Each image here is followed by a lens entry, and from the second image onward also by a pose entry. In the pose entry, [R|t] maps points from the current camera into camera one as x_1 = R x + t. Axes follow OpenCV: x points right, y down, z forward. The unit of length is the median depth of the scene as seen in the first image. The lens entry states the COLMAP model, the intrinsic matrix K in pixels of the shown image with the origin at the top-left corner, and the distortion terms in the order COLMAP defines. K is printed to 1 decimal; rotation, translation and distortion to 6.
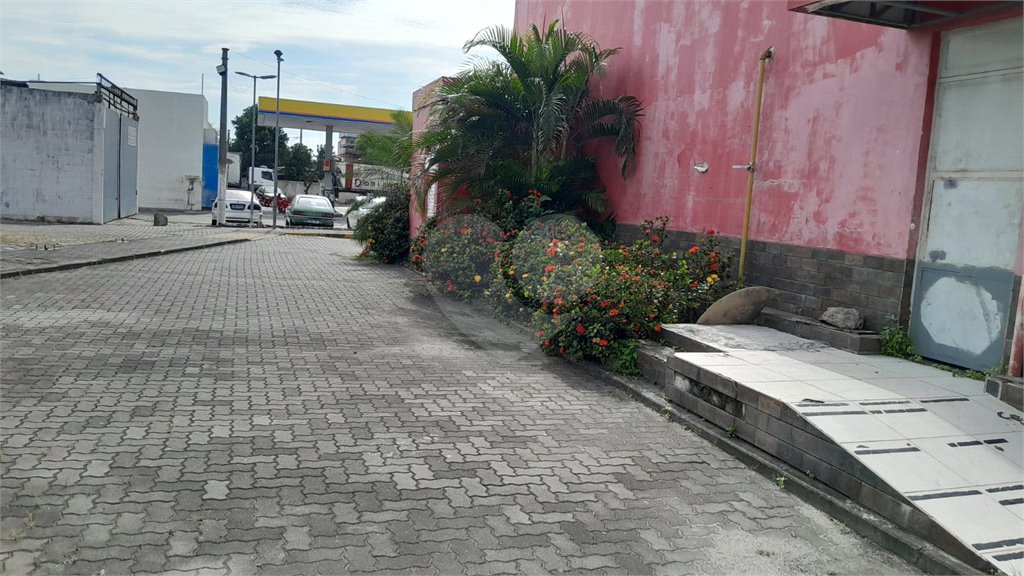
lens RADIAL K [[781.8, 0, 506.0], [0, 781.8, 290.8], [0, 0, 1]] dist [0.066171, -0.166021]
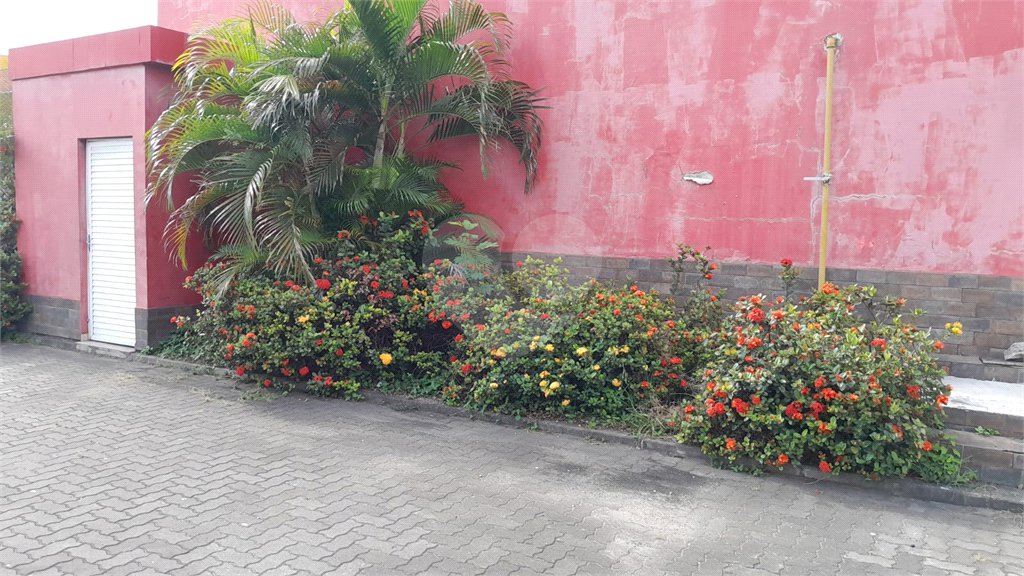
lens RADIAL K [[781.8, 0, 506.0], [0, 781.8, 290.8], [0, 0, 1]] dist [0.066171, -0.166021]
pose [[0.737320, -0.107604, 0.666918, -0.506175], [0.104855, 0.993497, 0.044372, -0.117507], [-0.667356, 0.037213, 0.743808, 0.641954]]
